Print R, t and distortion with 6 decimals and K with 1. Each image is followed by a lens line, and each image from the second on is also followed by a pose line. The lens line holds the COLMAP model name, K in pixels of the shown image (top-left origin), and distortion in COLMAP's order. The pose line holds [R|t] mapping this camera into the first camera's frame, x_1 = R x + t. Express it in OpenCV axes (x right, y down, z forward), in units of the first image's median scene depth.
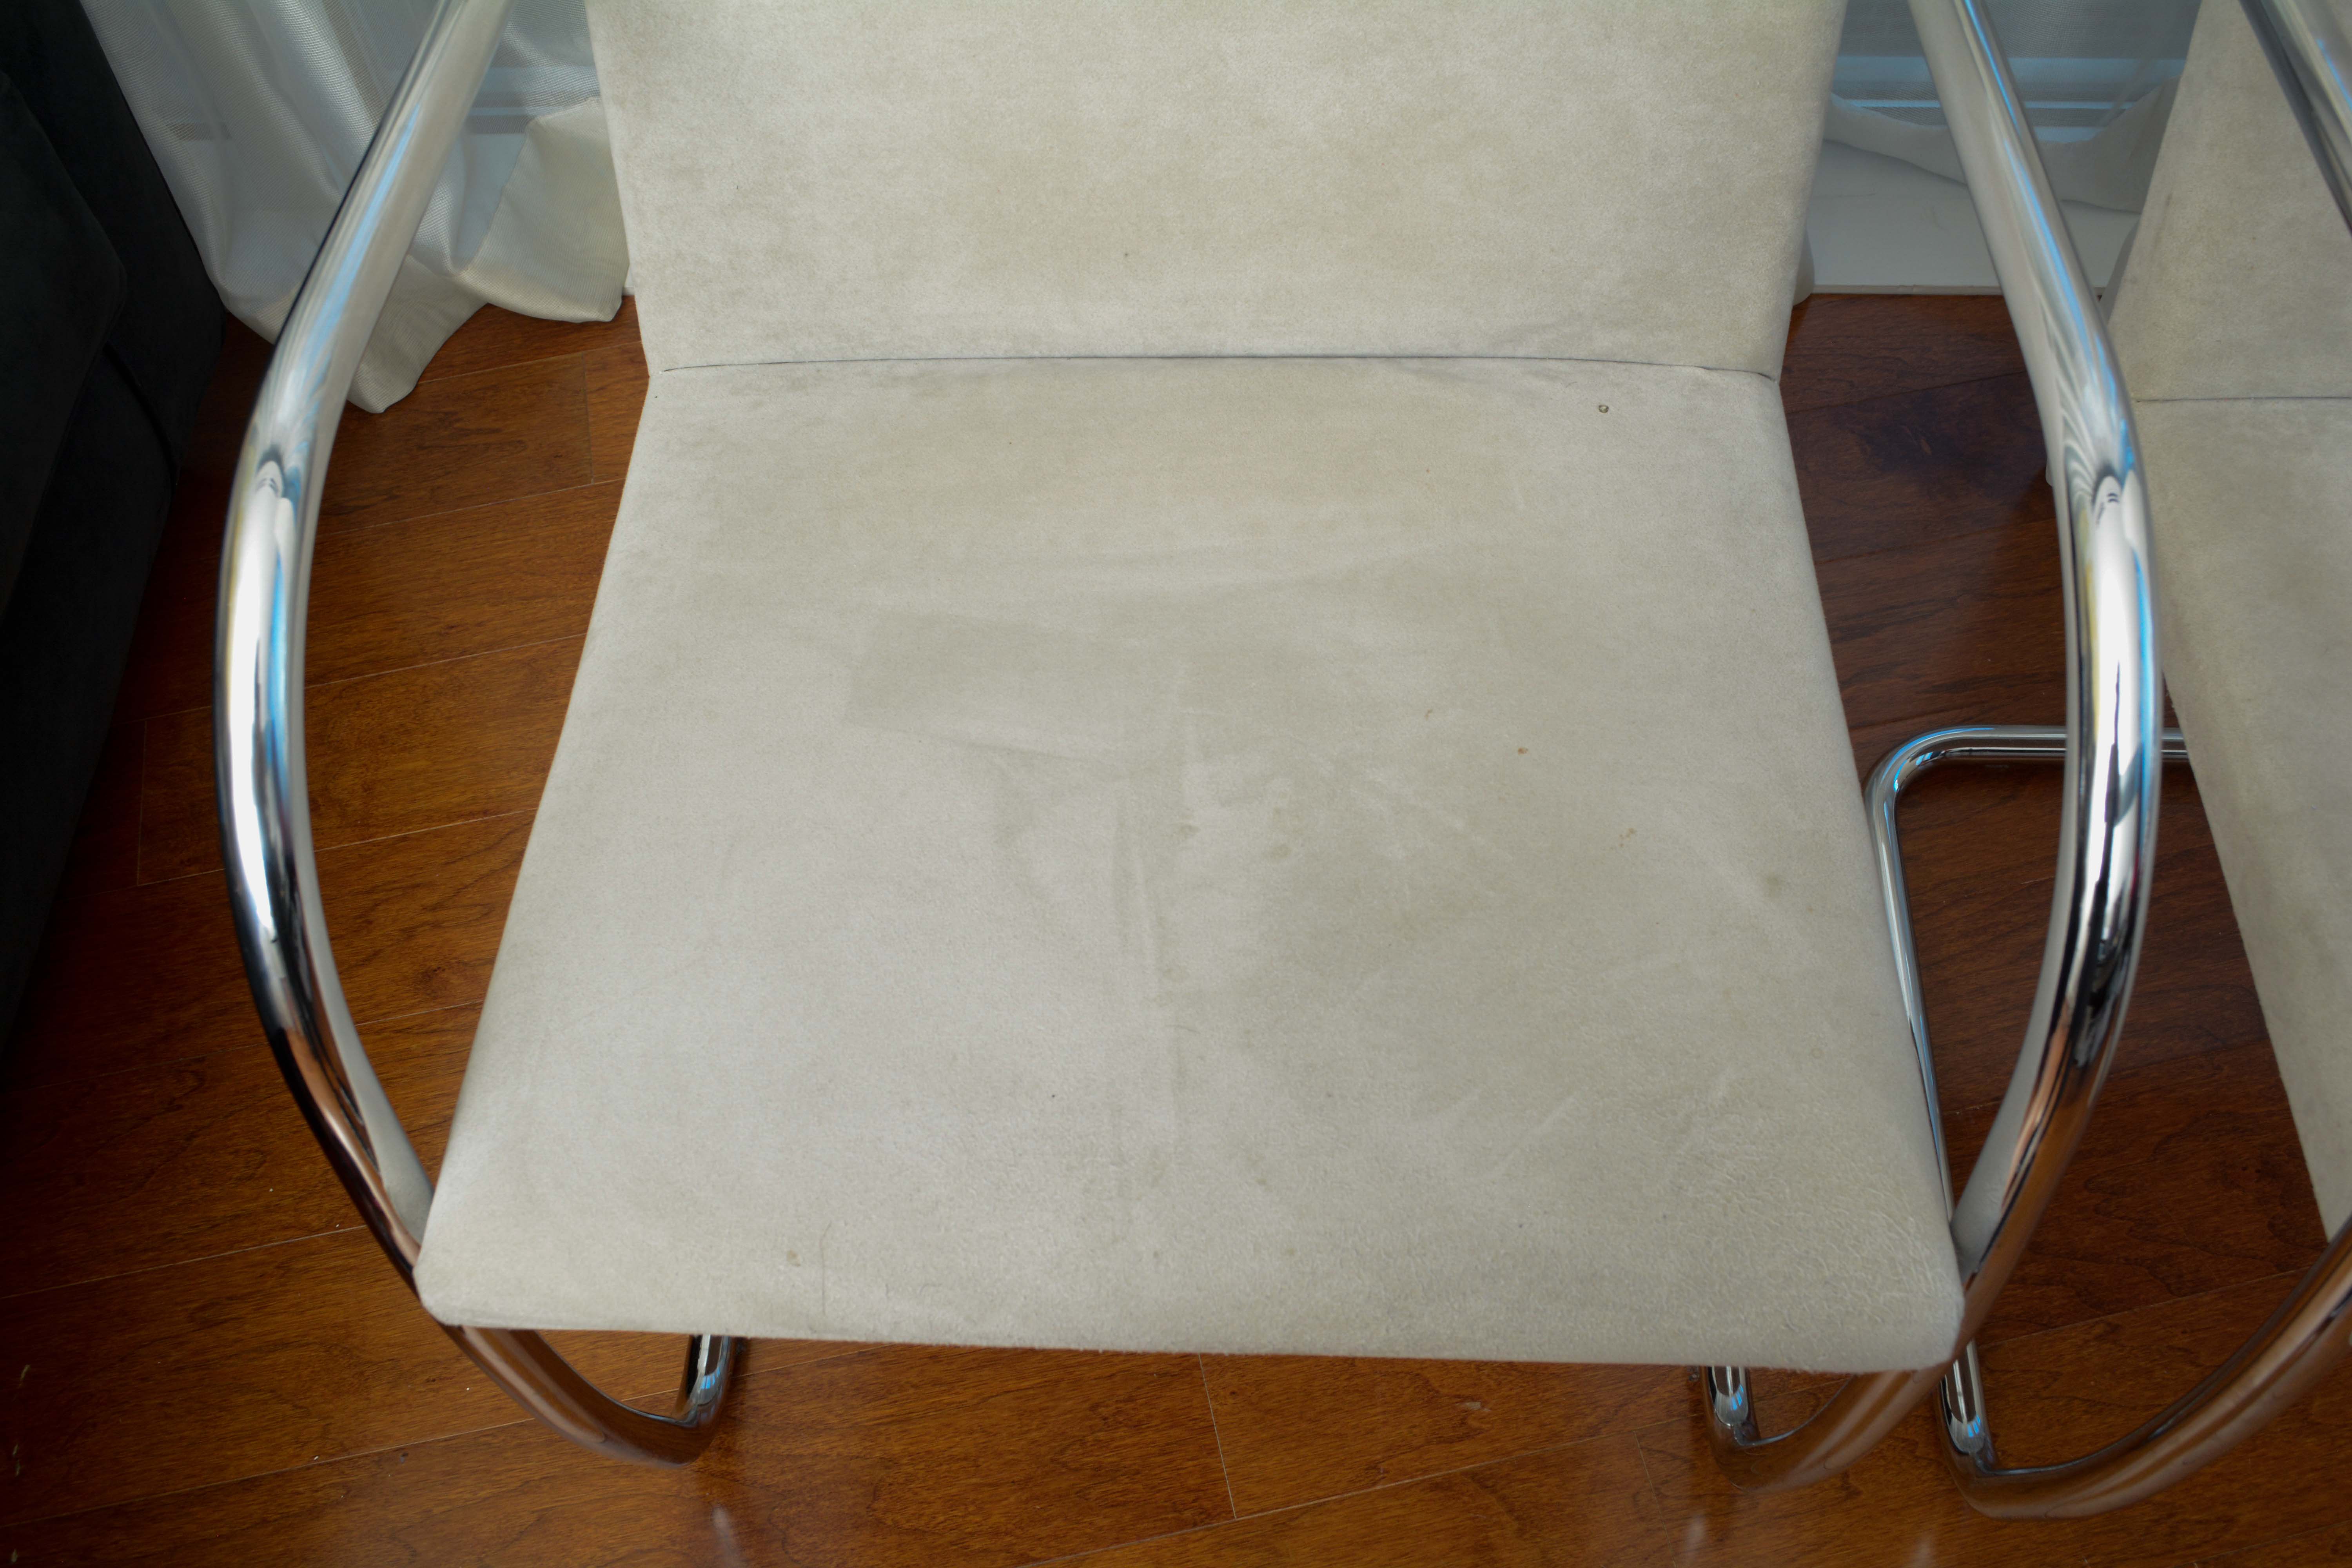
lens RADIAL K [[2255.2, 0, 1171.2], [0, 2255.2, 773.8], [0, 0, 1]] dist [-0.069833, 0.017601]
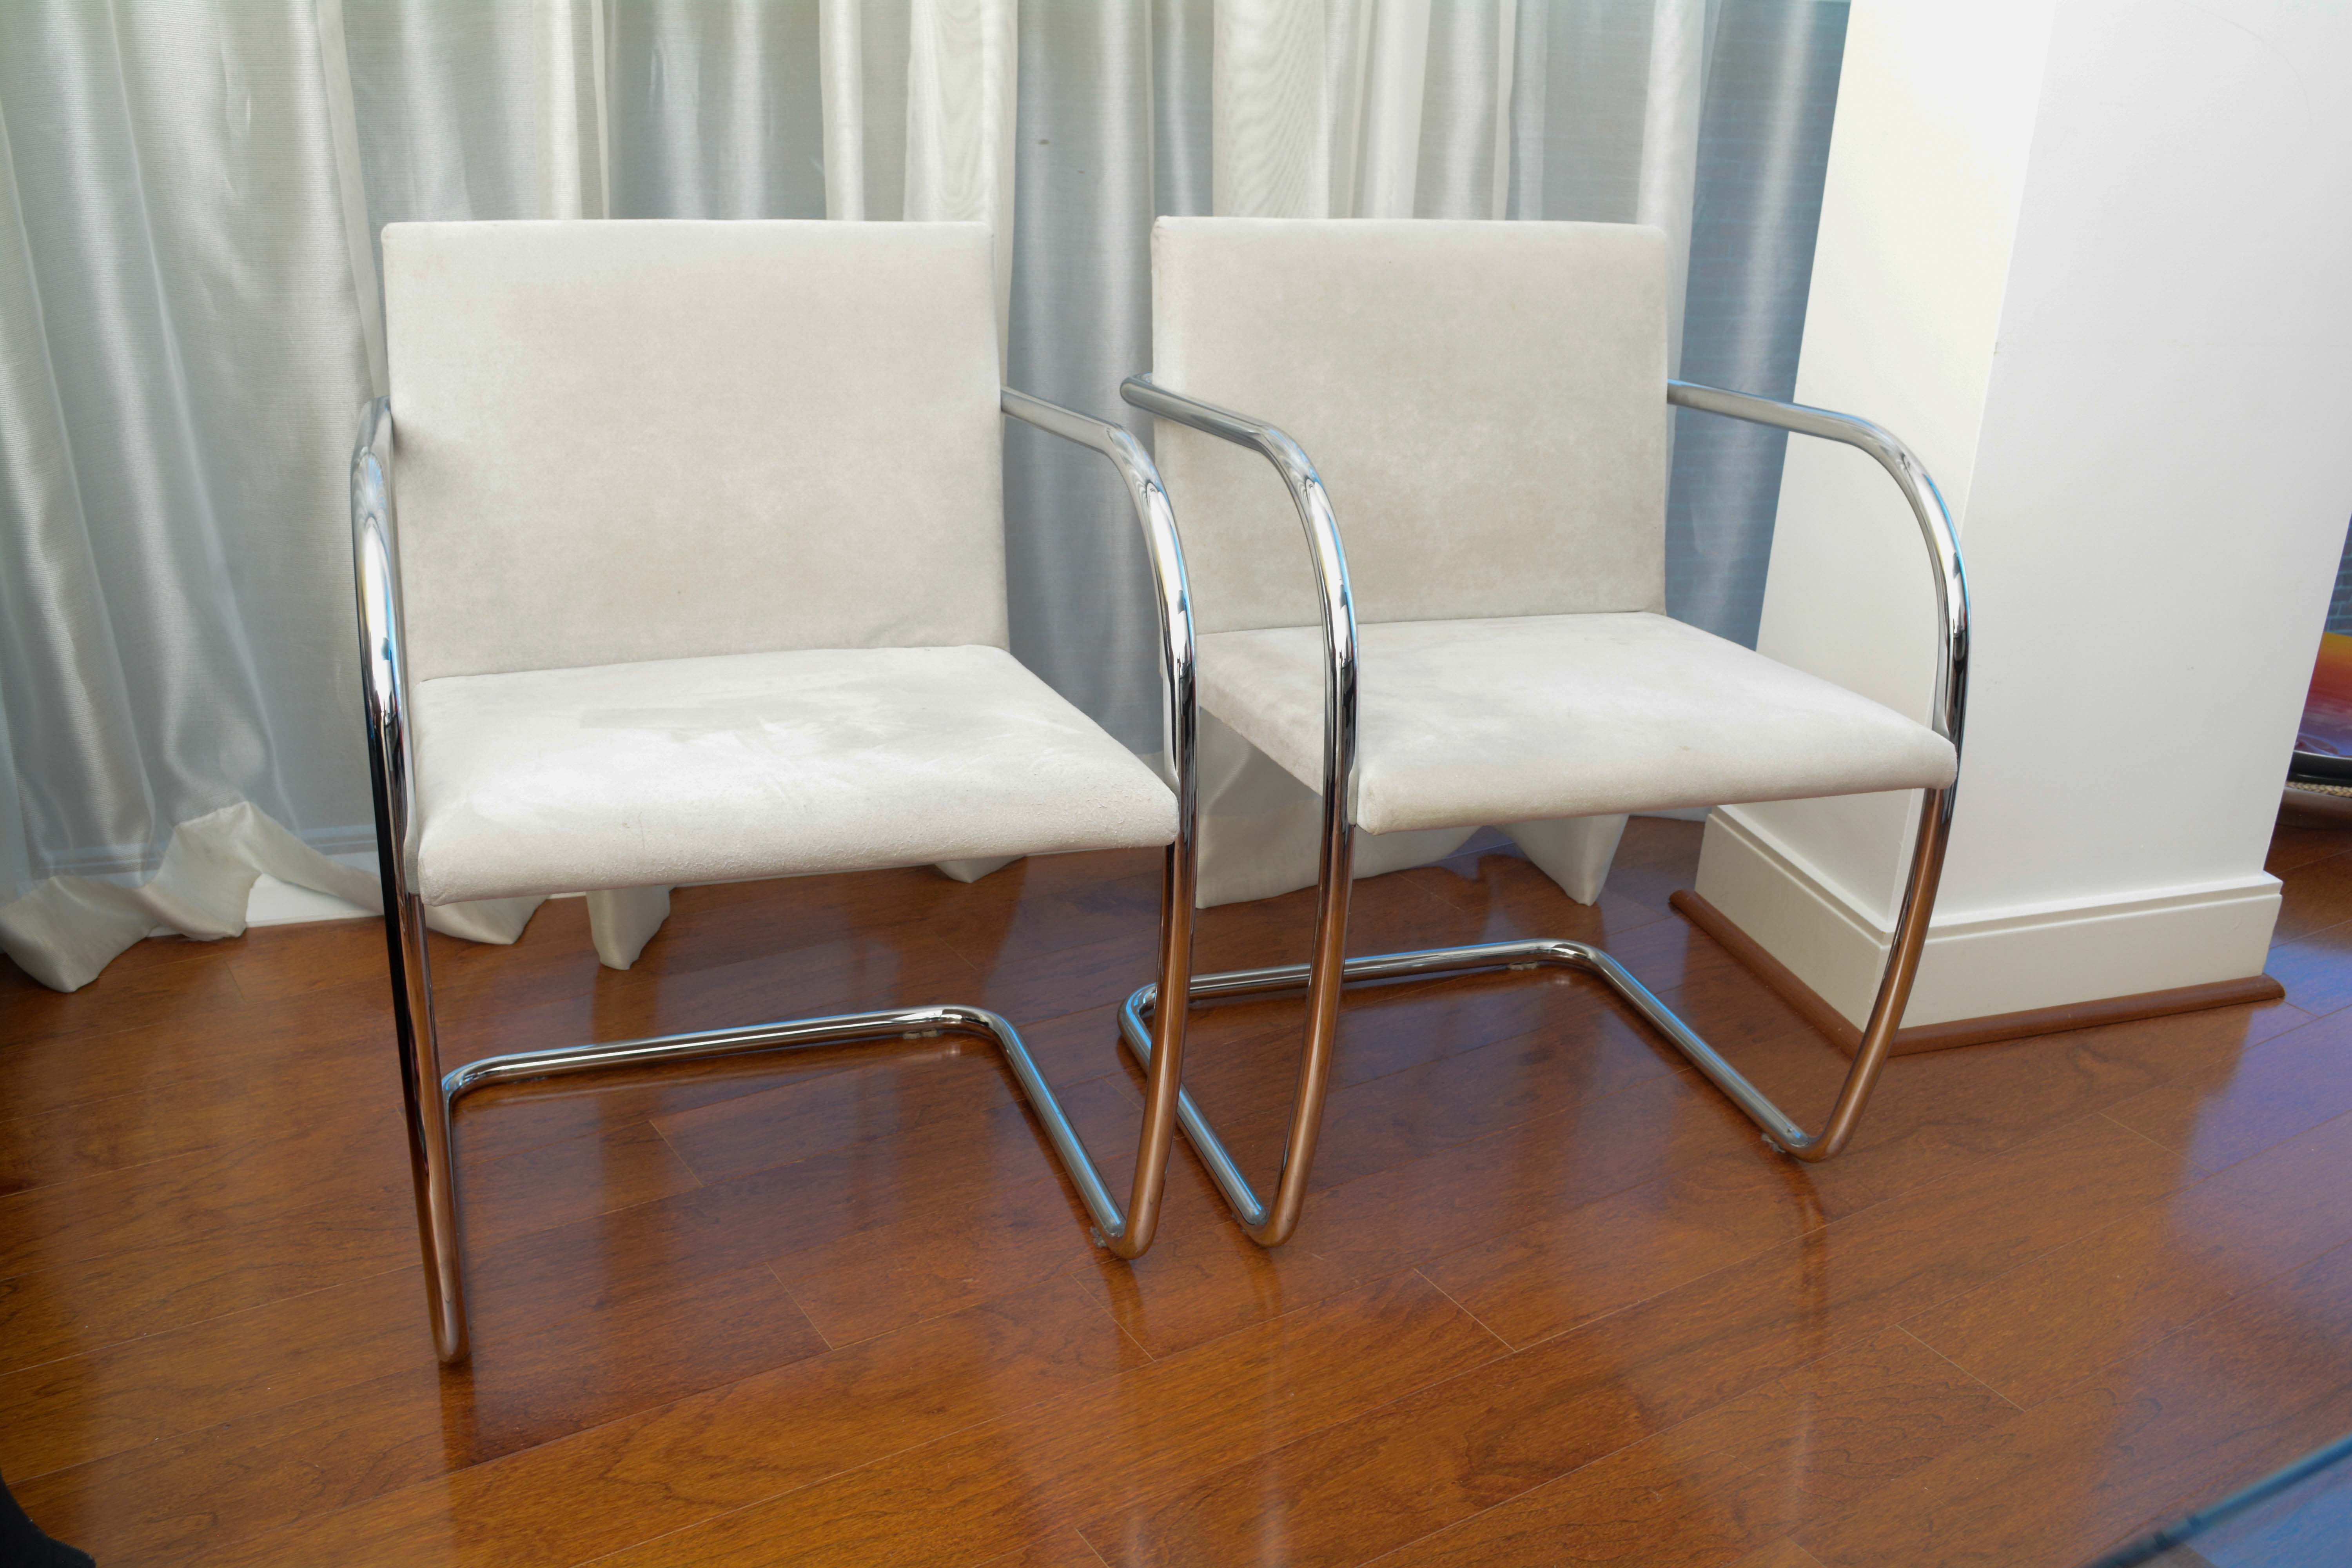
lens RADIAL K [[2255.2, 0, 1171.2], [0, 2255.2, 773.8], [0, 0, 1]] dist [-0.069833, 0.017601]
pose [[0.932091, -0.056684, 0.357762, -0.319818], [0.253980, 0.806484, -0.533926, 1.021505], [-0.258265, 0.588532, 0.766113, -0.511747]]
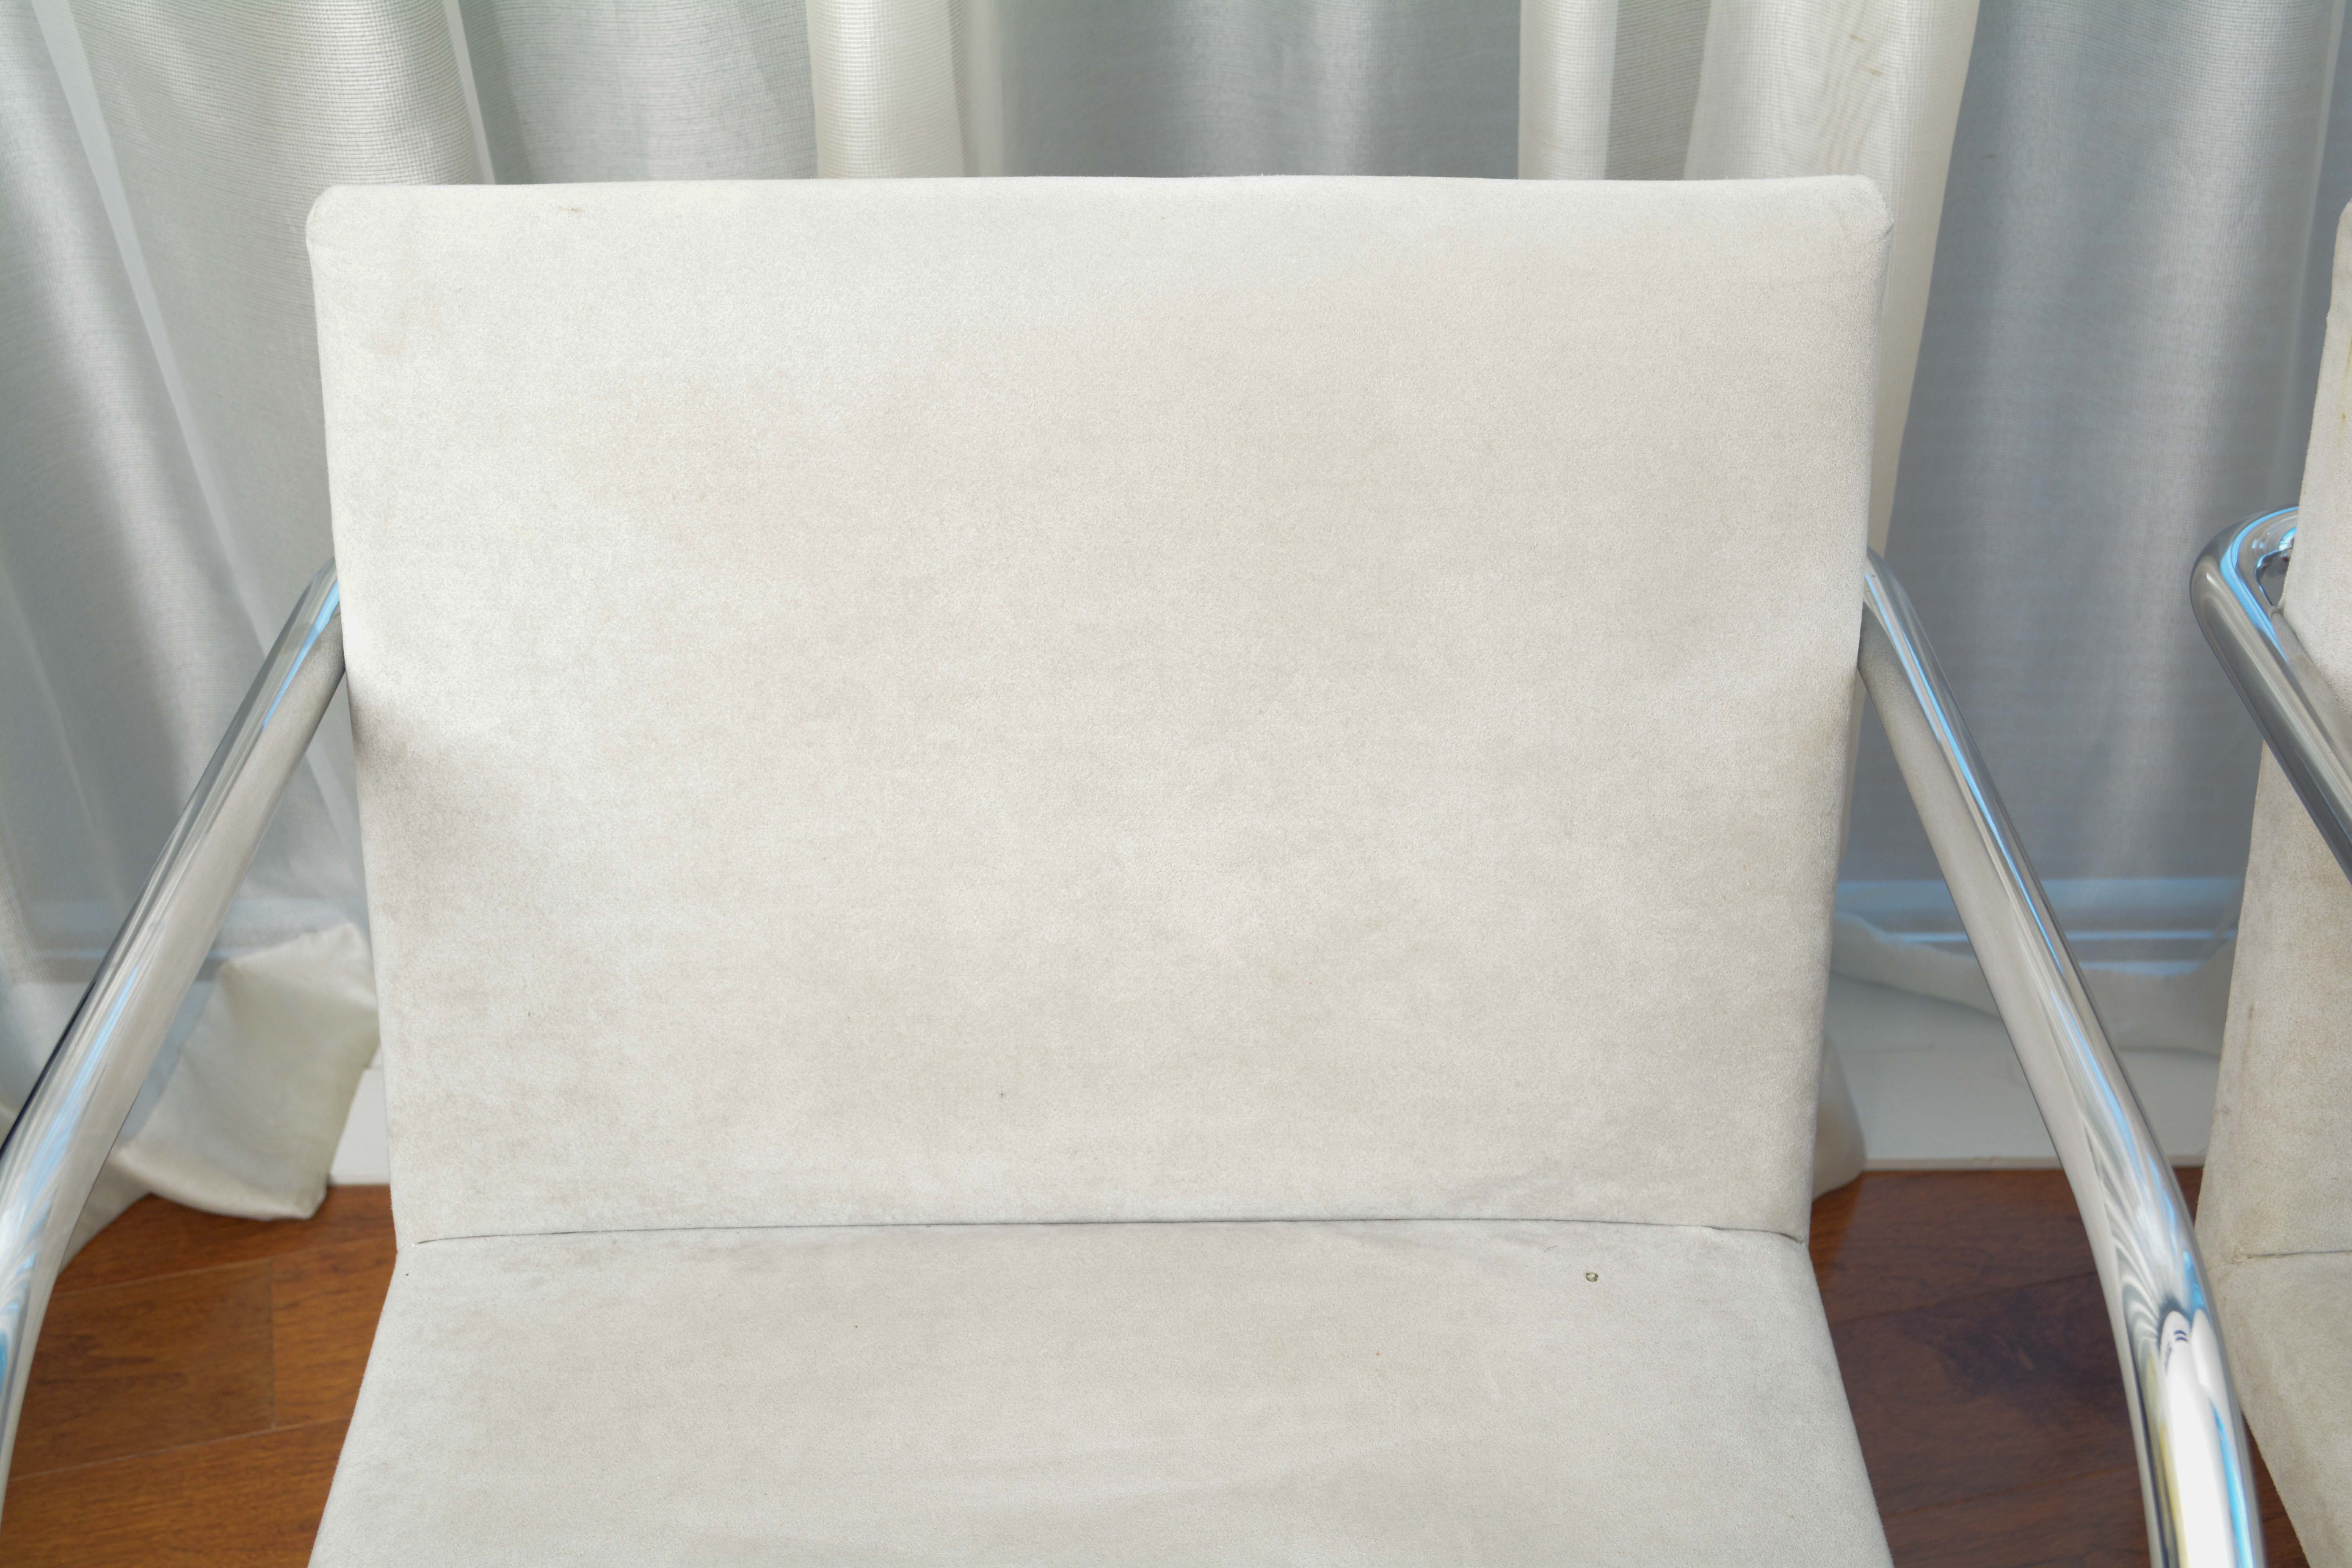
lens RADIAL K [[3173.3, 0, 1176.0], [0, 3173.3, 784.0], [0, 0, 1]] dist [-0.010484, -0.024930]
pose [[0.998828, -0.001314, 0.048380, -0.012025], [0.018033, 0.937758, -0.346822, 0.063543], [-0.044913, 0.347288, 0.936683, -0.123870]]
